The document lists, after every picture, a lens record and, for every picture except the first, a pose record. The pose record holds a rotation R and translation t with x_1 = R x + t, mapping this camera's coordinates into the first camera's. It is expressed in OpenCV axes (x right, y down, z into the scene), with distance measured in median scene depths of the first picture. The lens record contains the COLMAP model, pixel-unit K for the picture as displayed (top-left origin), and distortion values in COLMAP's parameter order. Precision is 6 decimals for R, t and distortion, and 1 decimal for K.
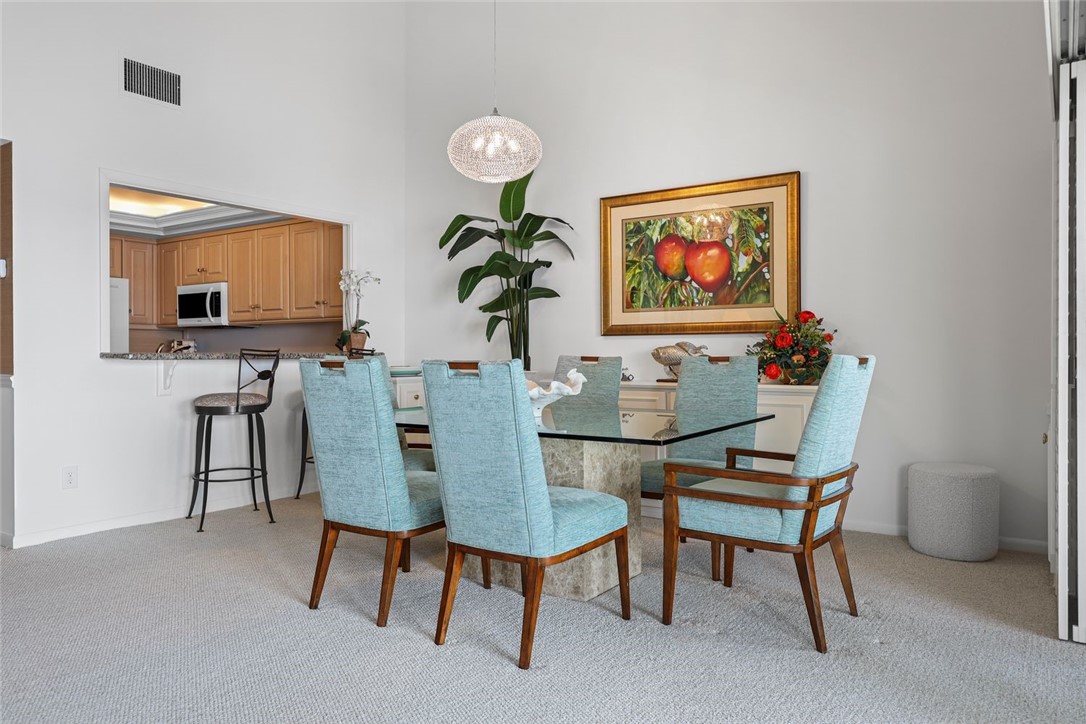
lens RADIAL K [[750.5, 0, 535.0], [0, 750.5, 348.1], [0, 0, 1]] dist [0.003890, 0.002394]
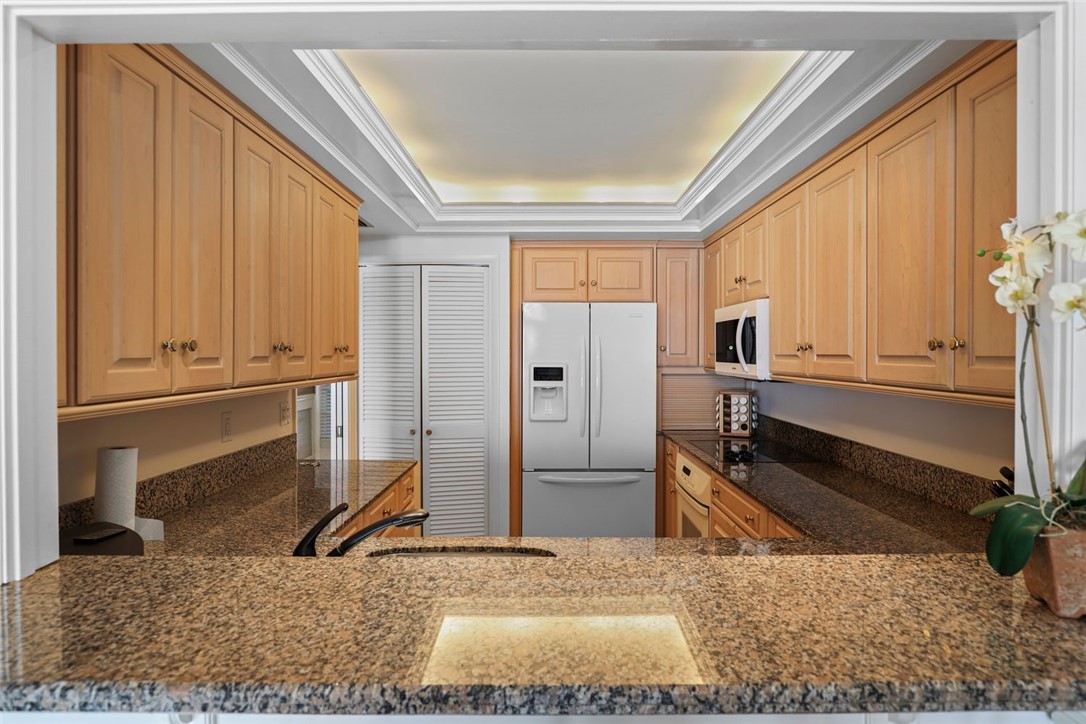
lens RADIAL K [[603.9, 0, 543.0], [0, 603.9, 362.0], [0, 0, 1]] dist [-0.024443, 0.000324]
pose [[0.564727, 0.015351, -0.825135, -0.225247], [0.002360, 0.999793, 0.020215, -0.077320], [0.825275, -0.013364, 0.564574, 0.938806]]
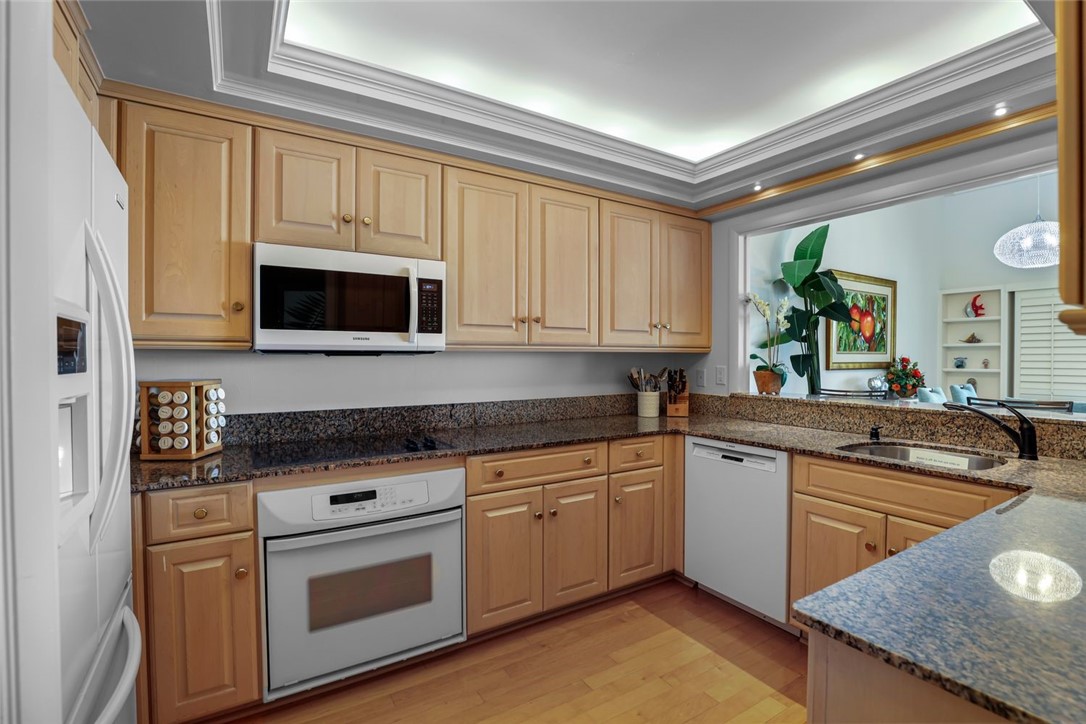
lens RADIAL K [[498.9, 0, 543.0], [0, 498.9, 362.0], [0, 0, 1]] dist [-0.032979, 0.000295]
pose [[0.399975, -0.005782, 0.916508, -1.007451], [-0.005891, 0.999943, 0.008880, -0.039438], [-0.916507, -0.008950, 0.399919, 1.204174]]
